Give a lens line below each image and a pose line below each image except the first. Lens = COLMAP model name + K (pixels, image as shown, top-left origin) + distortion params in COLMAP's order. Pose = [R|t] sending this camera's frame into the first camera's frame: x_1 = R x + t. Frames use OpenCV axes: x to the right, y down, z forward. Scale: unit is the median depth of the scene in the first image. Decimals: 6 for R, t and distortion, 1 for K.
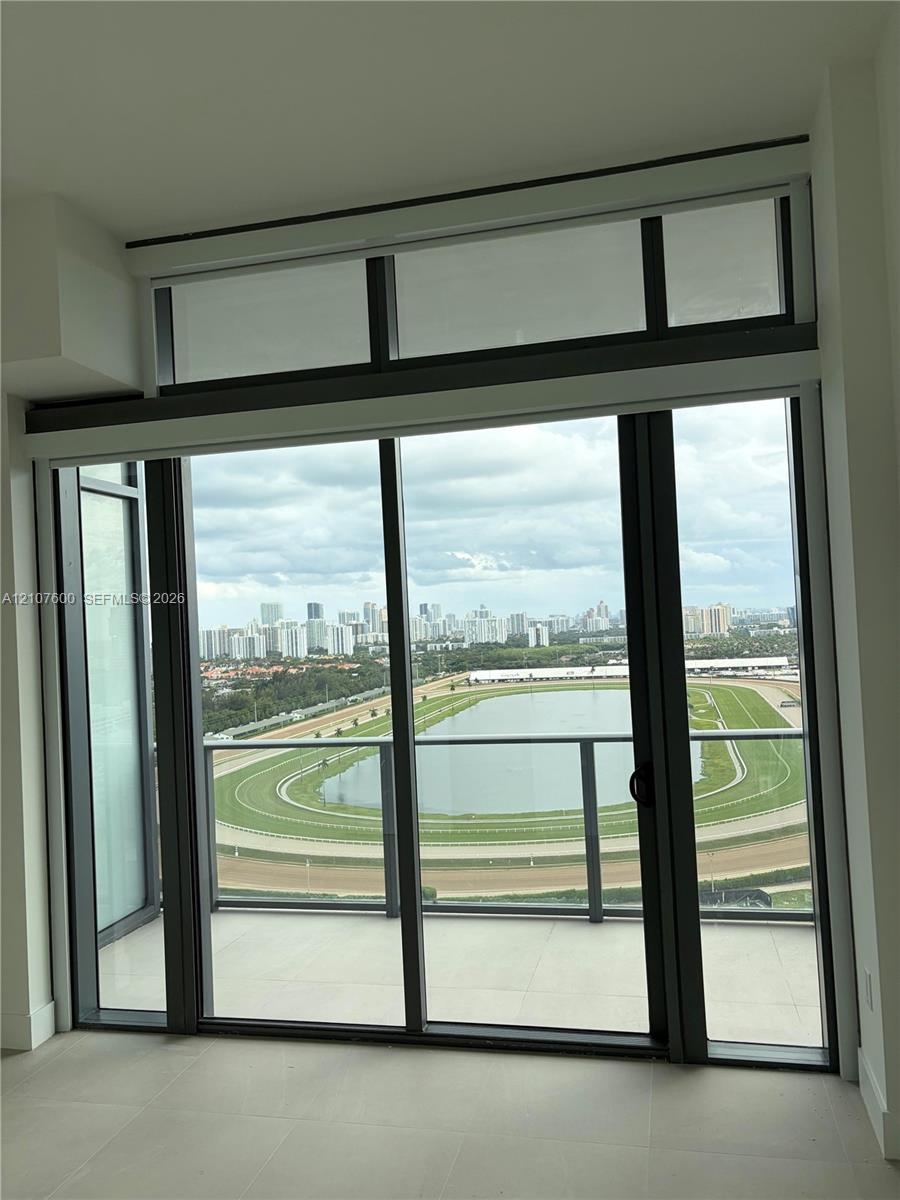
lens RADIAL K [[917.3, 0, 456.2], [0, 917.3, 605.6], [0, 0, 1]] dist [0.061240, -0.065079]
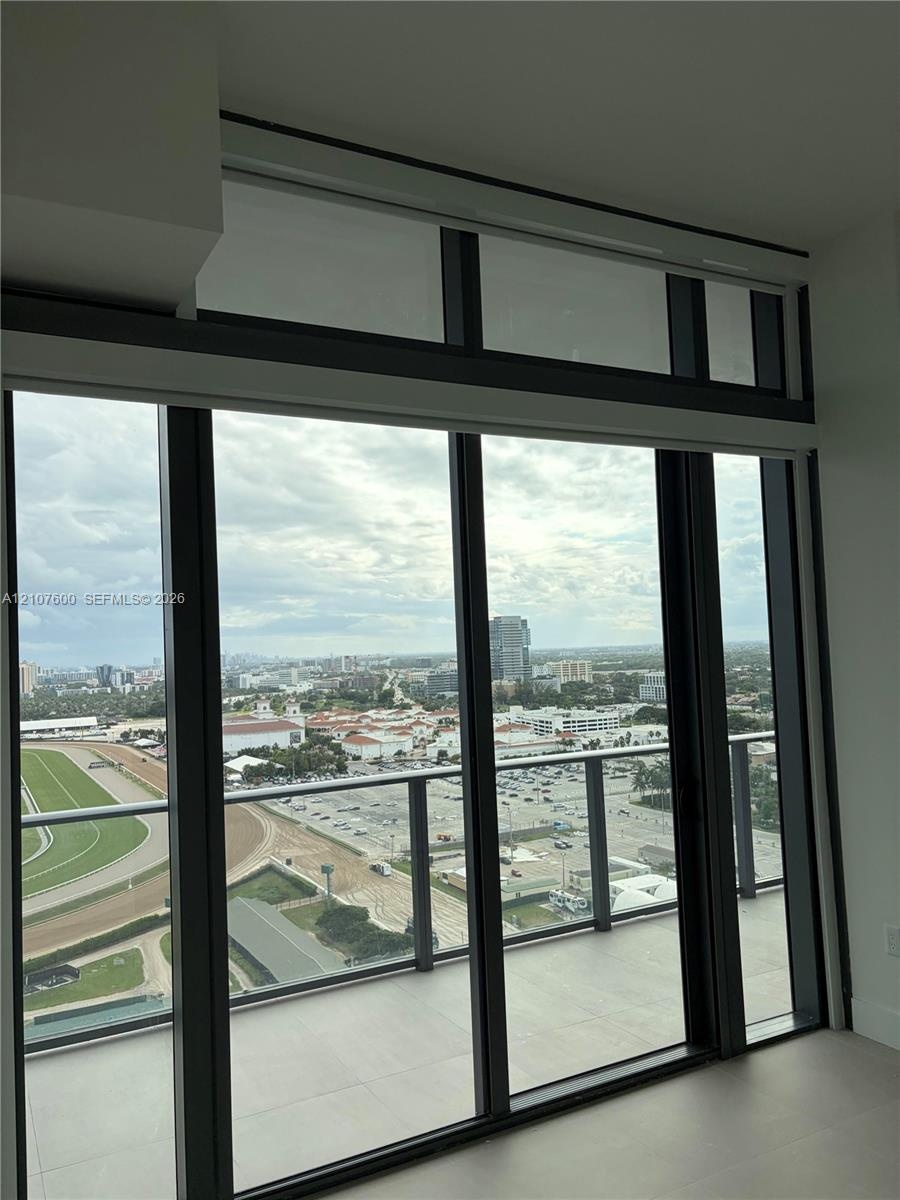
lens RADIAL K [[917.3, 0, 447.9], [0, 917.3, 604.6], [0, 0, 1]] dist [0.061240, -0.065079]
pose [[0.759601, 0.052026, 0.648305, -0.561344], [-0.009631, 0.997586, -0.068771, 0.038411], [-0.650318, 0.045995, 0.758268, 0.297578]]
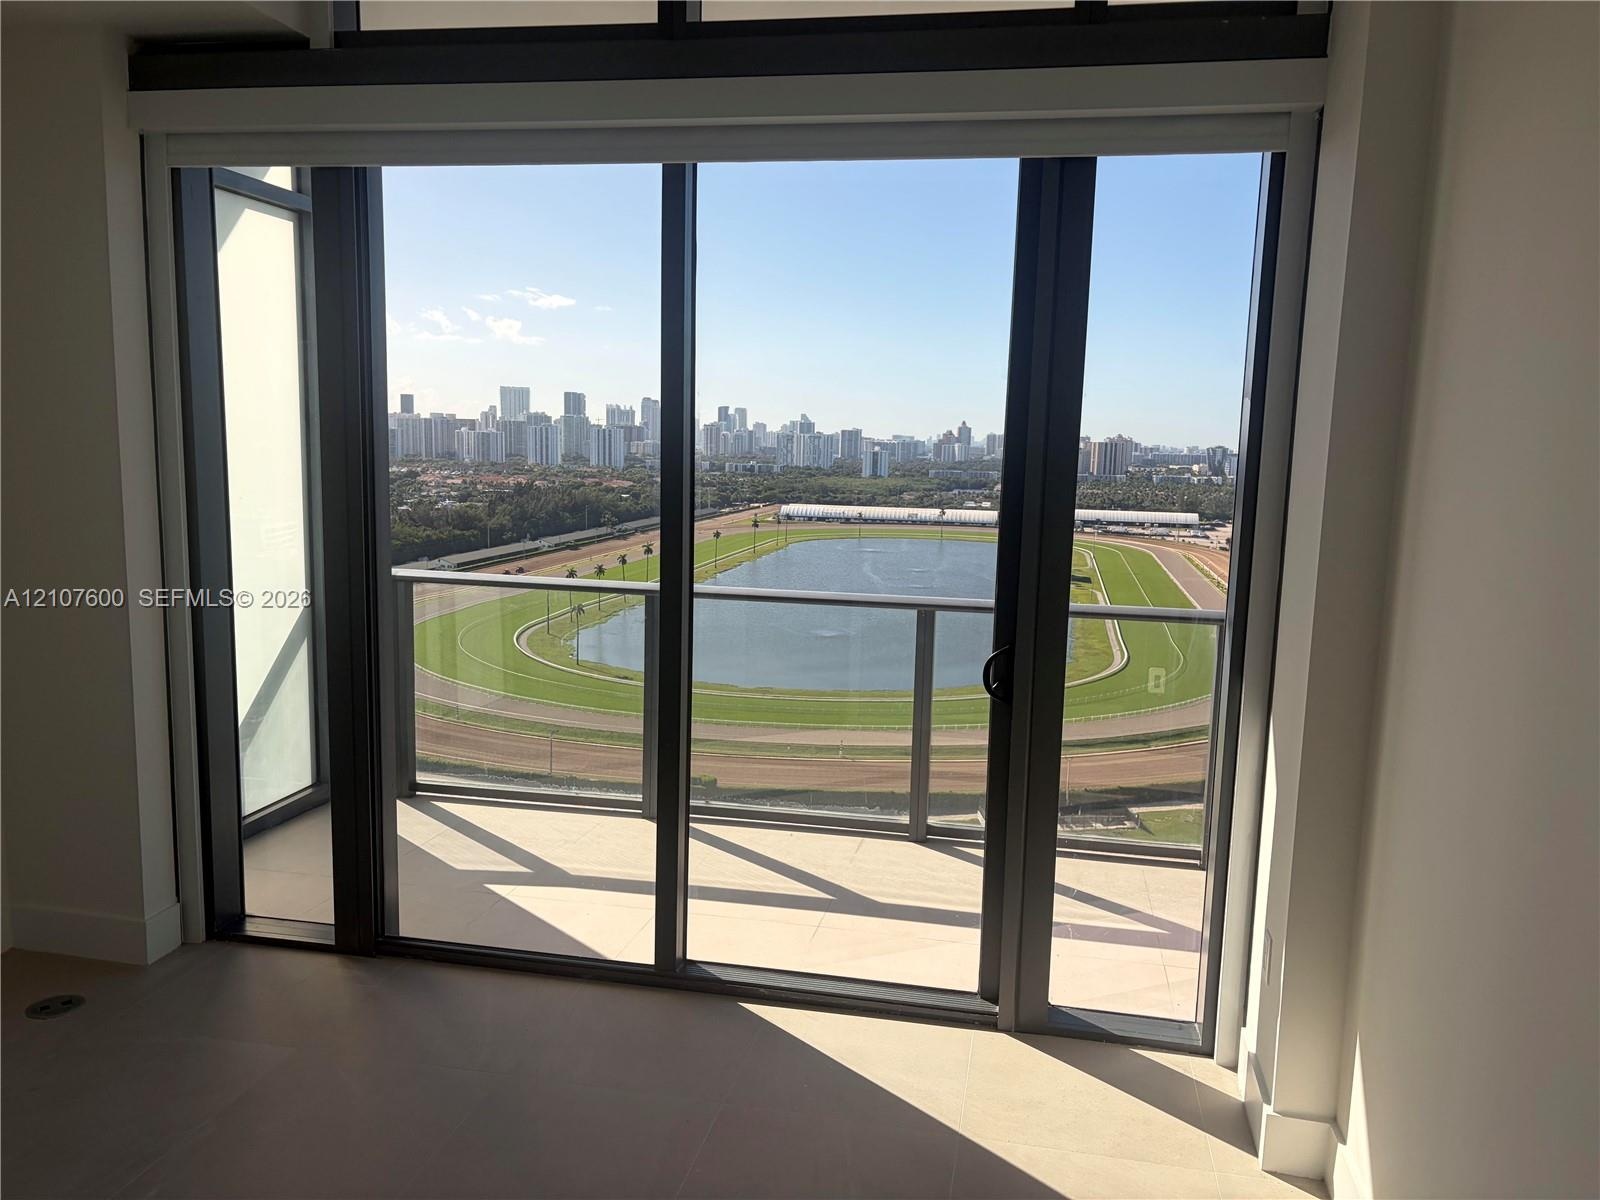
lens RADIAL K [[1223.1, 0, 812.9], [0, 1223.1, 616.0], [0, 0, 1]] dist [0.061240, -0.065079]
pose [[0.996365, 0.070299, 0.048113, 0.004793], [-0.077191, 0.983956, 0.160848, 0.003511], [-0.036033, -0.163977, 0.985806, 0.045060]]
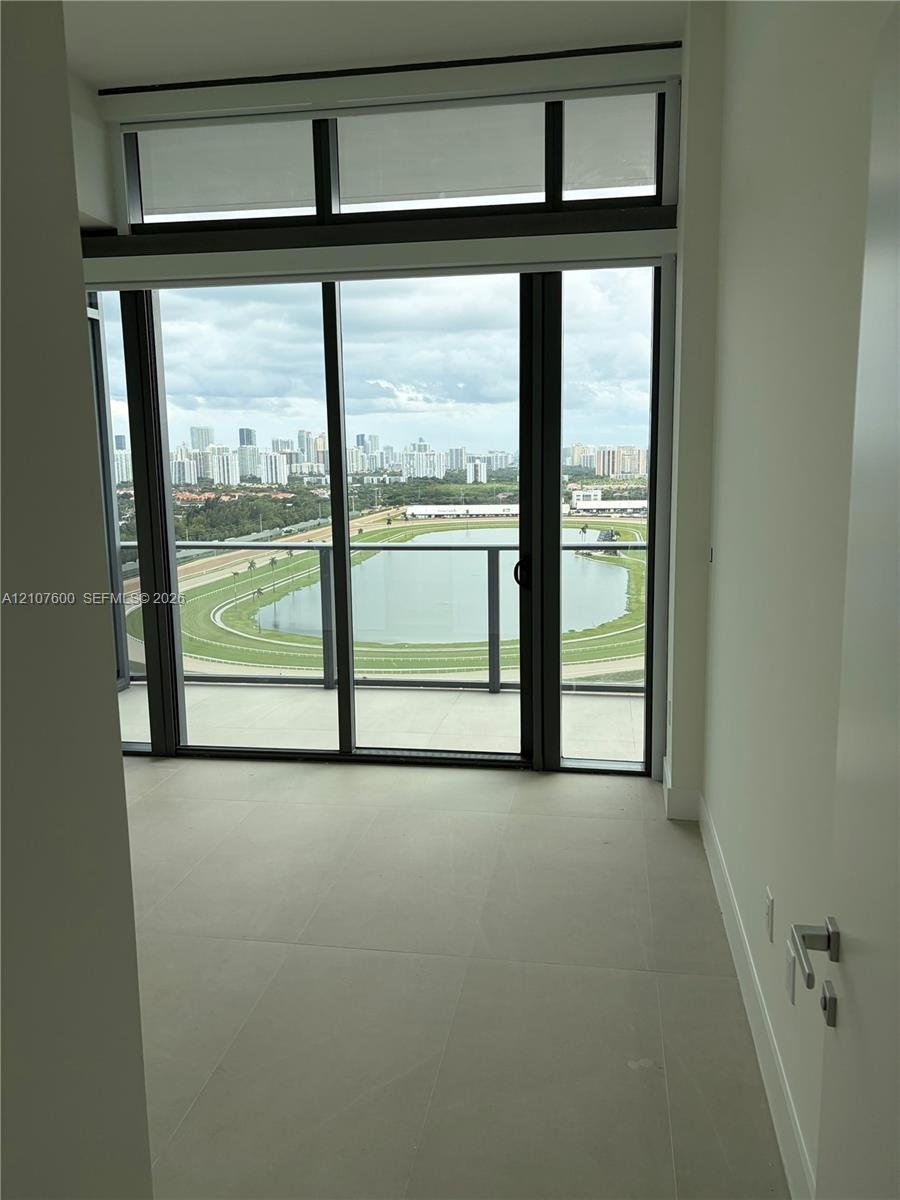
lens RADIAL K [[917.3, 0, 467.7], [0, 917.3, 603.1], [0, 0, 1]] dist [0.061240, -0.065079]
pose [[0.996260, 0.022125, 0.083531, 0.011363], [-0.036445, 0.984067, 0.174022, 0.010512], [-0.078350, -0.176416, 0.981193, -0.229068]]
